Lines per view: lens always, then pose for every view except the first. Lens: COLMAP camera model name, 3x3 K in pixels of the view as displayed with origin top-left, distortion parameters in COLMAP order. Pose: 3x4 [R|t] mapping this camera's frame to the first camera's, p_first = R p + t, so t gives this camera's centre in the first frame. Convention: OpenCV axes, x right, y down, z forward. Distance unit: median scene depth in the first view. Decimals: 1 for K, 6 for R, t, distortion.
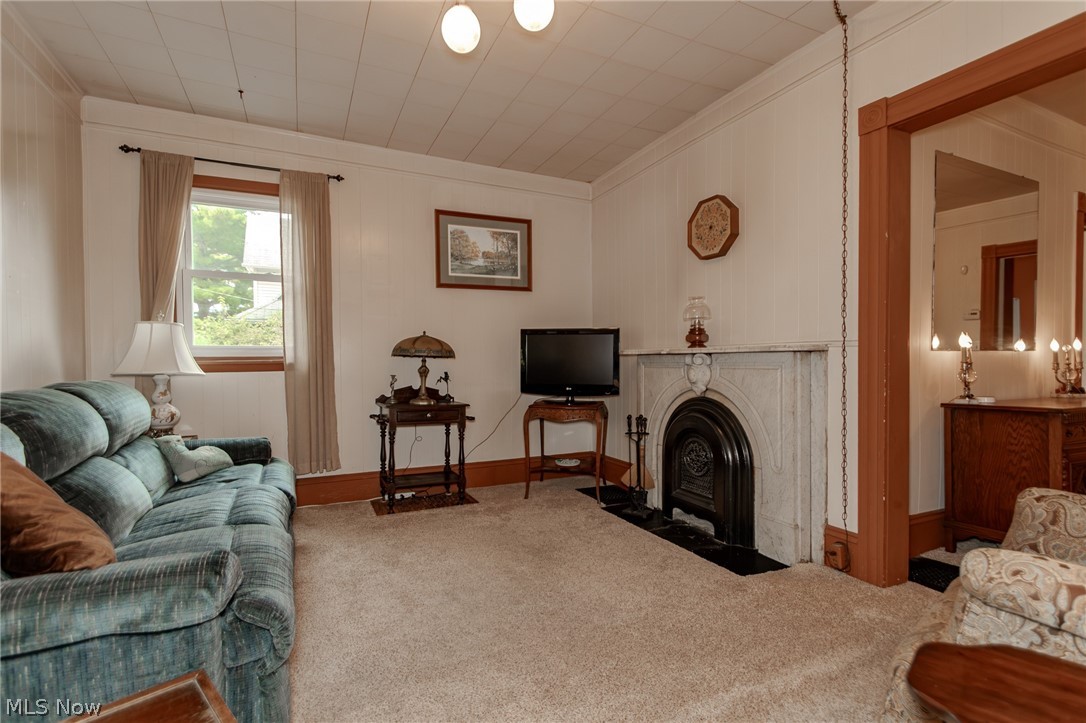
lens RADIAL K [[506.9, 0, 545.6], [0, 506.9, 364.4], [0, 0, 1]] dist [0.000313, 0.000705]
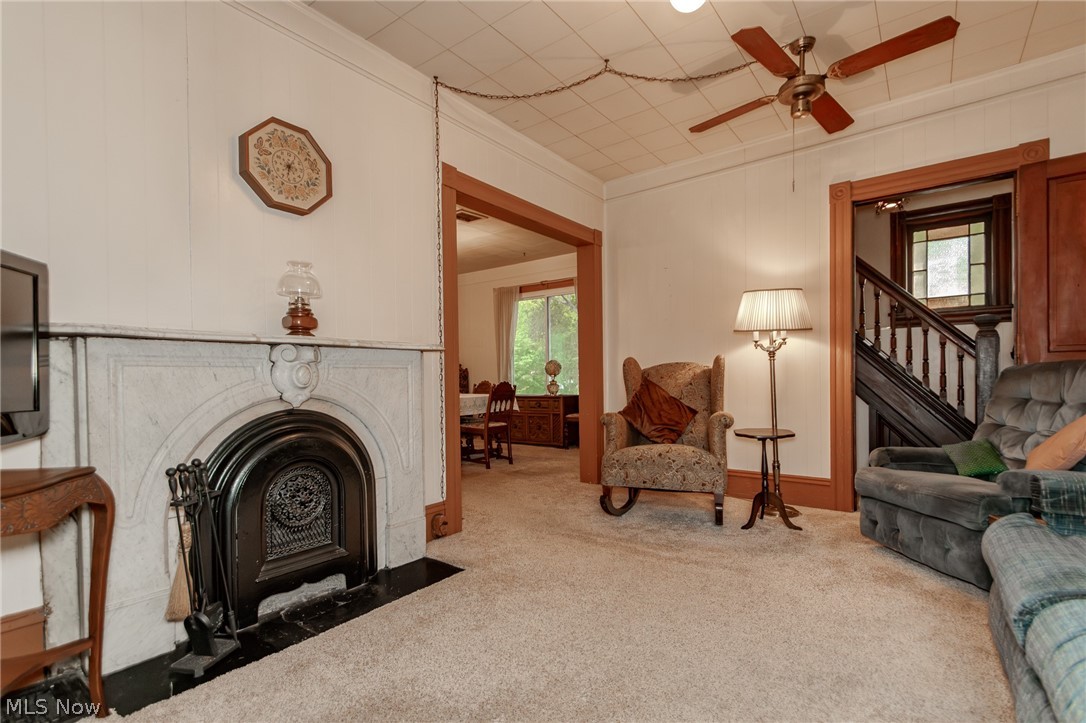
lens RADIAL K [[506.9, 0, 545.9], [0, 506.9, 368.3], [0, 0, 1]] dist [0.000313, 0.000705]
pose [[-0.458481, 0.022968, 0.888408, -0.457973], [0.022650, 0.999643, -0.014155, 0.027161], [-0.888416, 0.013633, -0.458837, 1.018885]]
